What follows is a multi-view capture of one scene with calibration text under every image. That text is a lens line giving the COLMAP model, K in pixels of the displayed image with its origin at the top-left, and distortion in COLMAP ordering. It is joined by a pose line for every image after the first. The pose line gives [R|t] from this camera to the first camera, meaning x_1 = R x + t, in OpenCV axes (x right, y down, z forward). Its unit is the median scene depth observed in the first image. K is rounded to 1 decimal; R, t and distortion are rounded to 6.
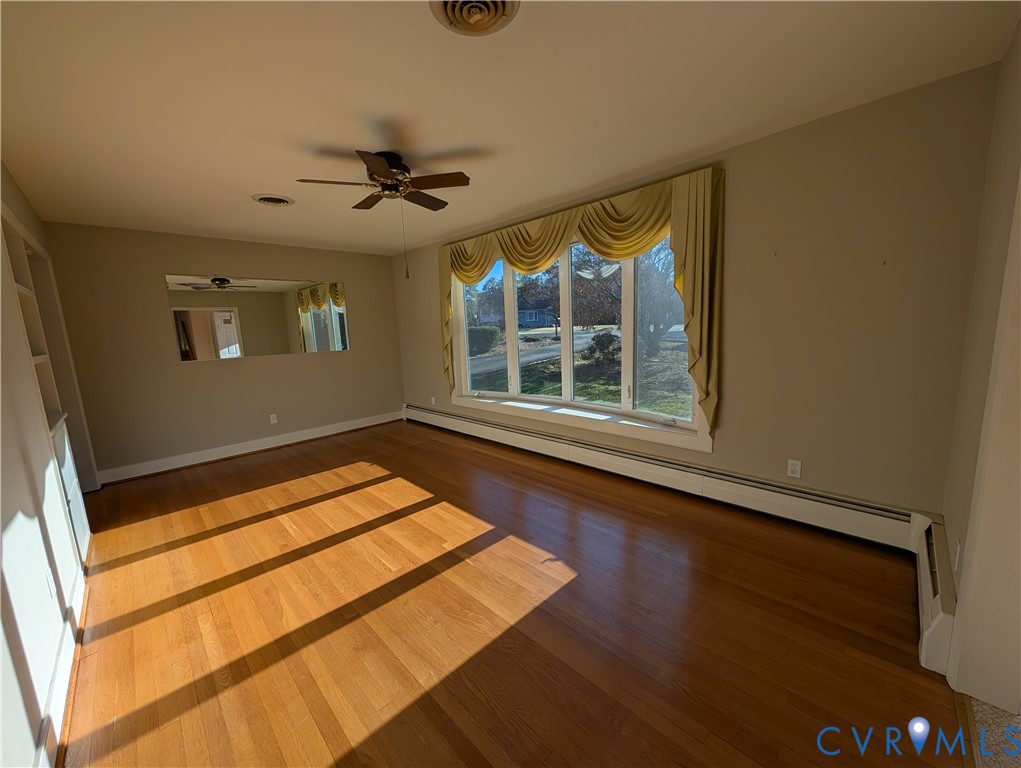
lens RADIAL K [[380.9, 0, 510.5], [0, 380.9, 384.0], [0, 0, 1]] dist [-0.001216, -0.000221]
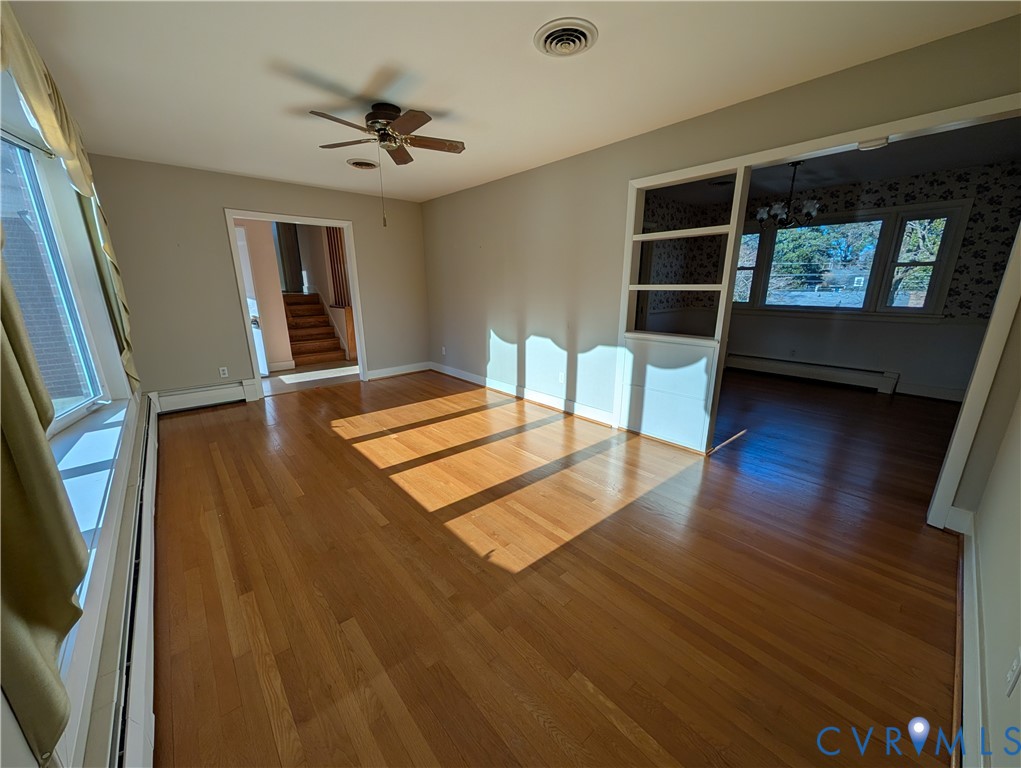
lens RADIAL K [[380.9, 0, 510.5], [0, 380.9, 384.0], [0, 0, 1]] dist [-0.001216, -0.000221]
pose [[-0.996846, 0.028572, 0.074038, -0.578442], [0.055583, 0.917256, 0.394400, -0.234992], [-0.056643, 0.397271, -0.915951, 1.801096]]
